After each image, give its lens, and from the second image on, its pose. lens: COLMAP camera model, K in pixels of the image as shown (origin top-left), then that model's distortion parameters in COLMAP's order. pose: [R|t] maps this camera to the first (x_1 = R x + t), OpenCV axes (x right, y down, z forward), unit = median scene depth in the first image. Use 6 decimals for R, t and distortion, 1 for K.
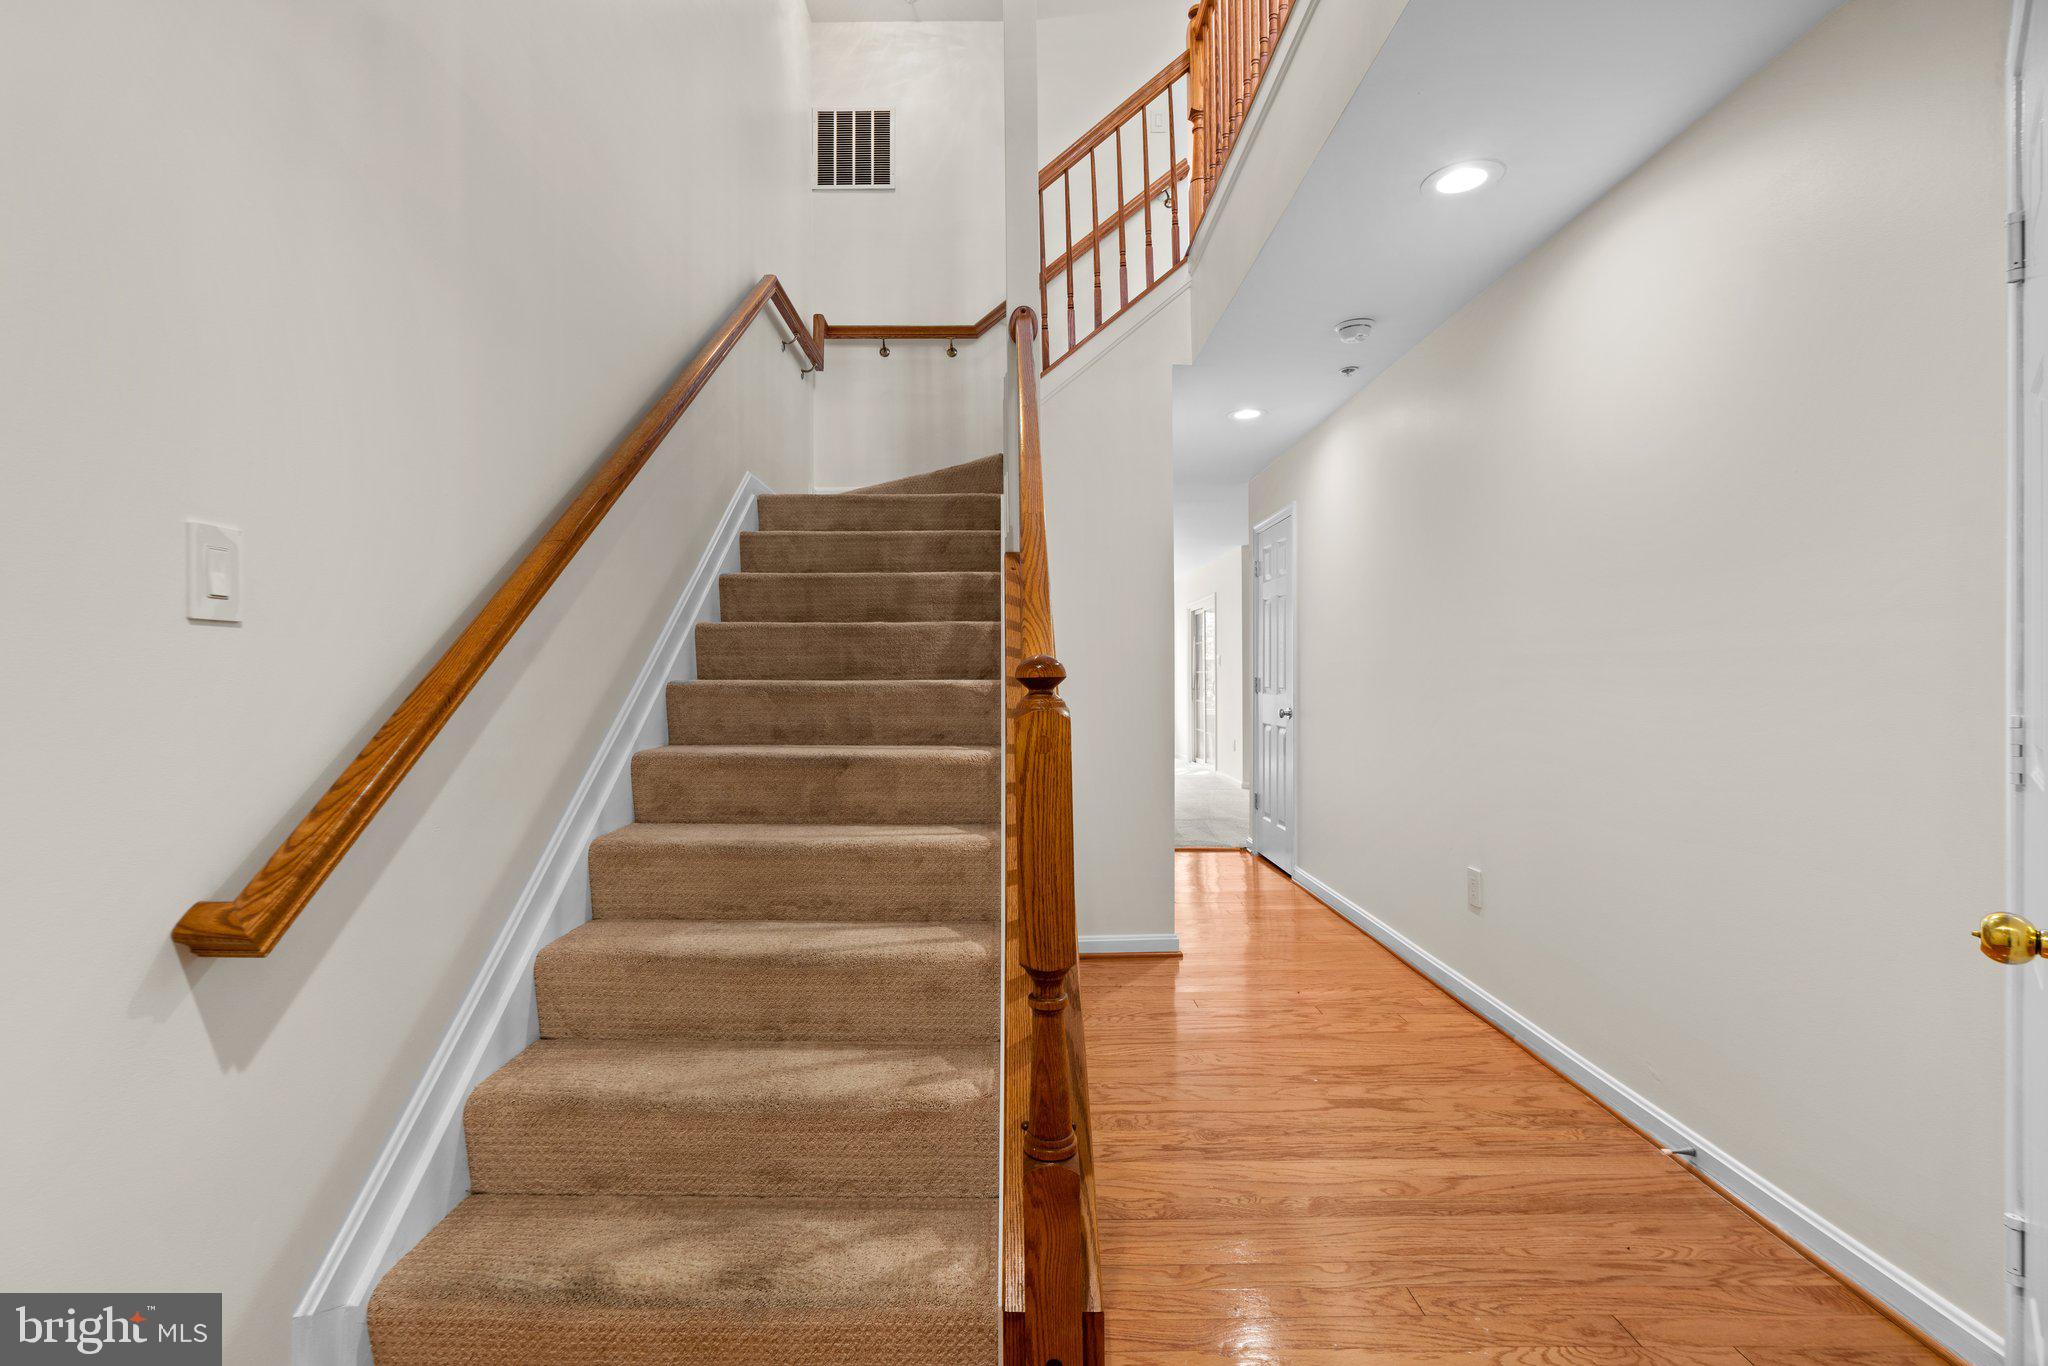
lens RADIAL K [[920.2, 0, 1010.9], [0, 920.2, 679.1], [0, 0, 1]] dist [-0.020076, 0.004405]
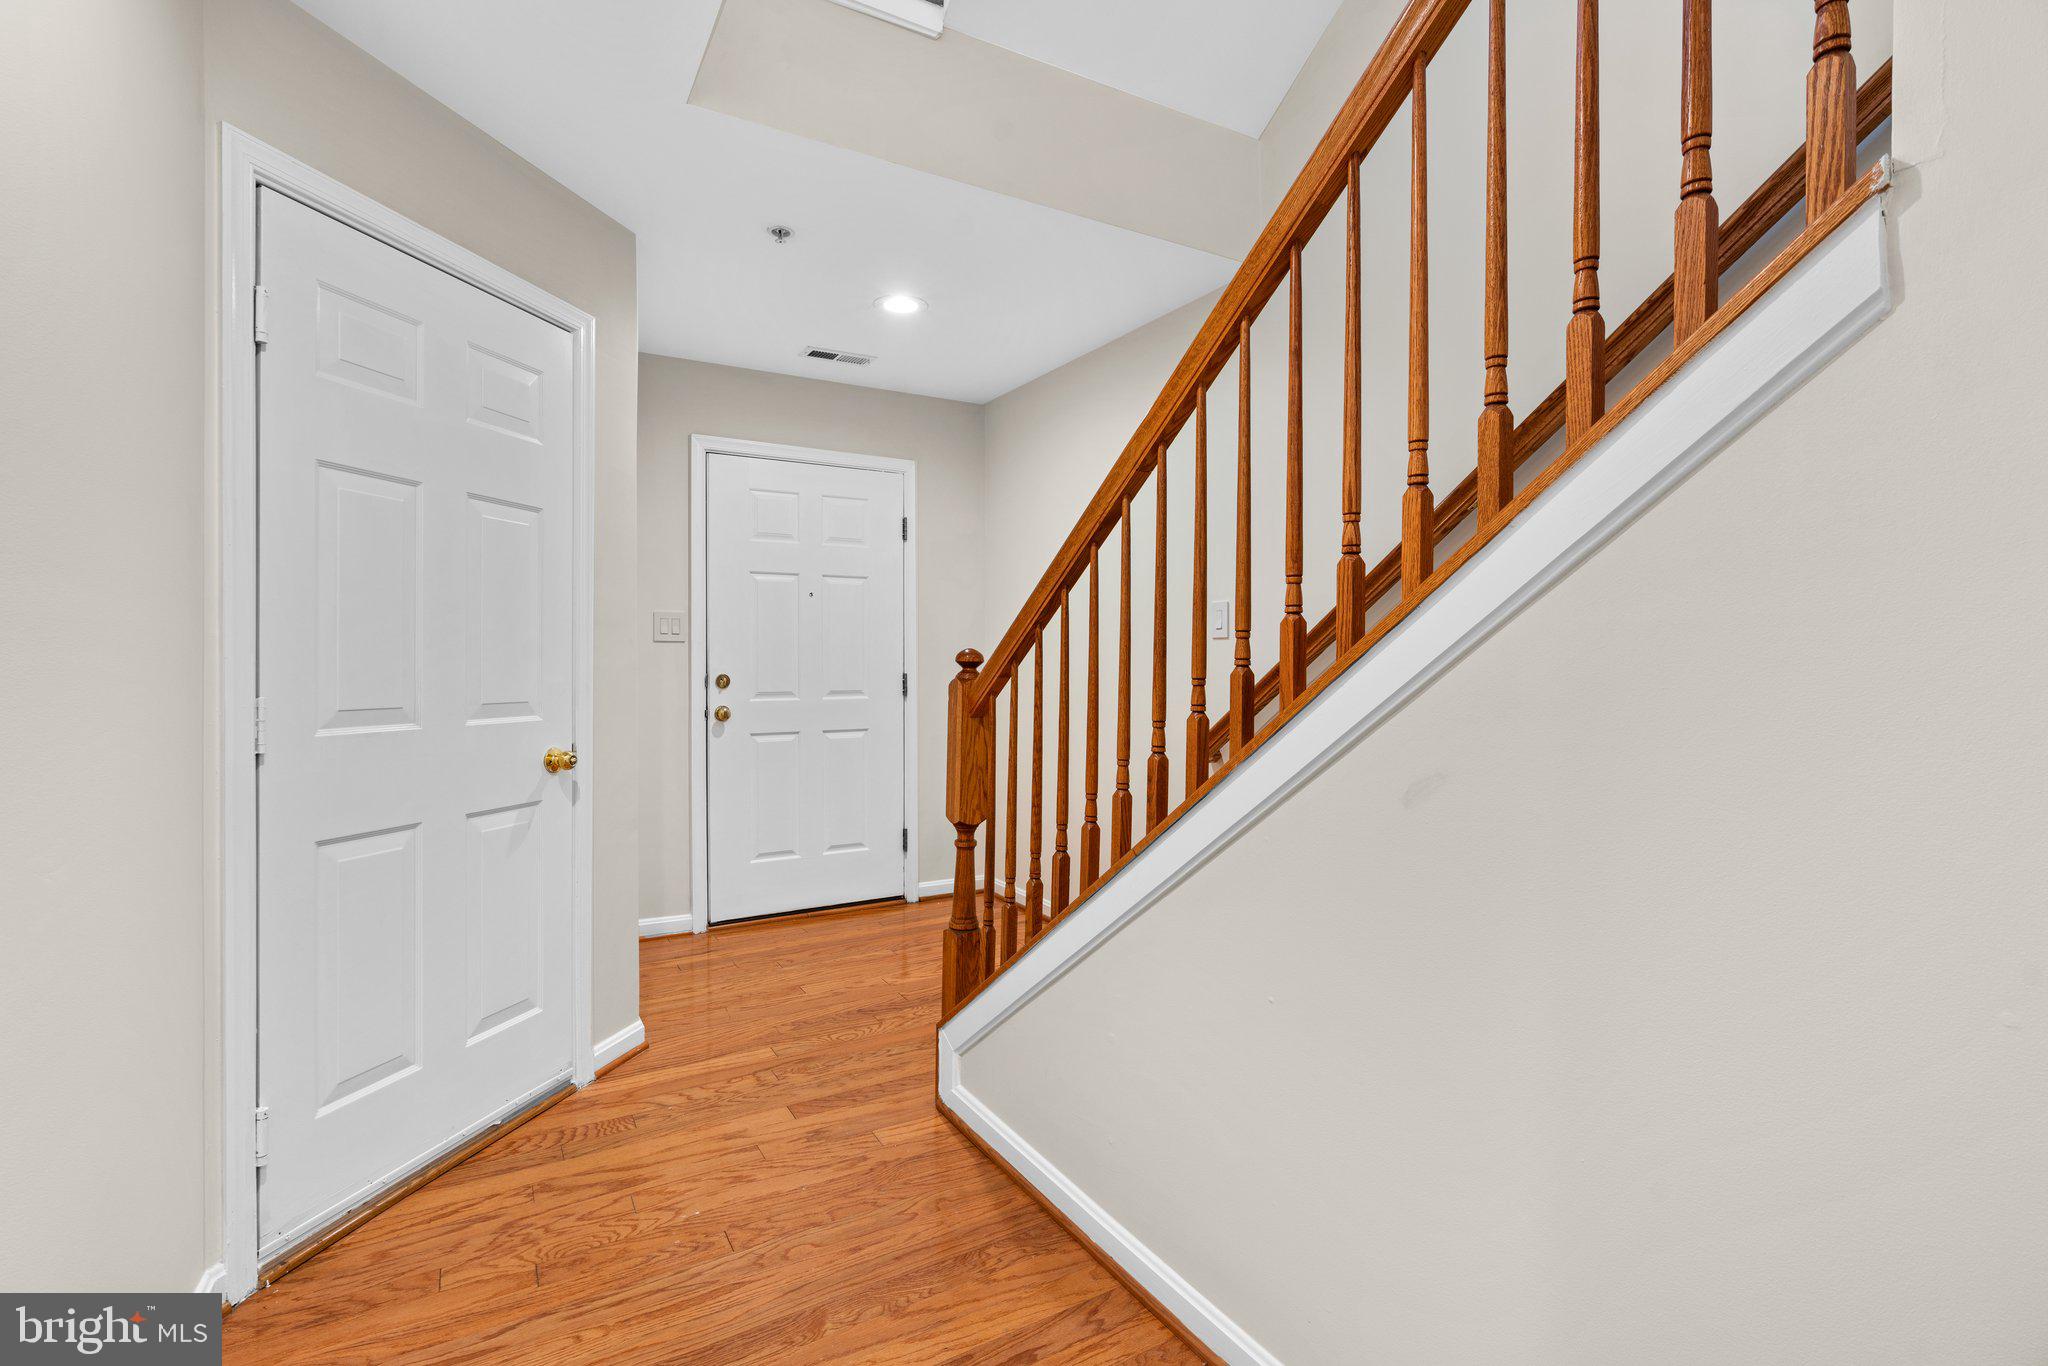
lens RADIAL K [[920.2, 0, 1015.3], [0, 920.2, 671.4], [0, 0, 1]] dist [-0.020076, 0.004405]
pose [[-0.868366, 0.016009, -0.495665, 0.590412], [0.002116, 0.999589, 0.028577, -0.021233], [0.495919, 0.023766, -0.868043, 1.829606]]
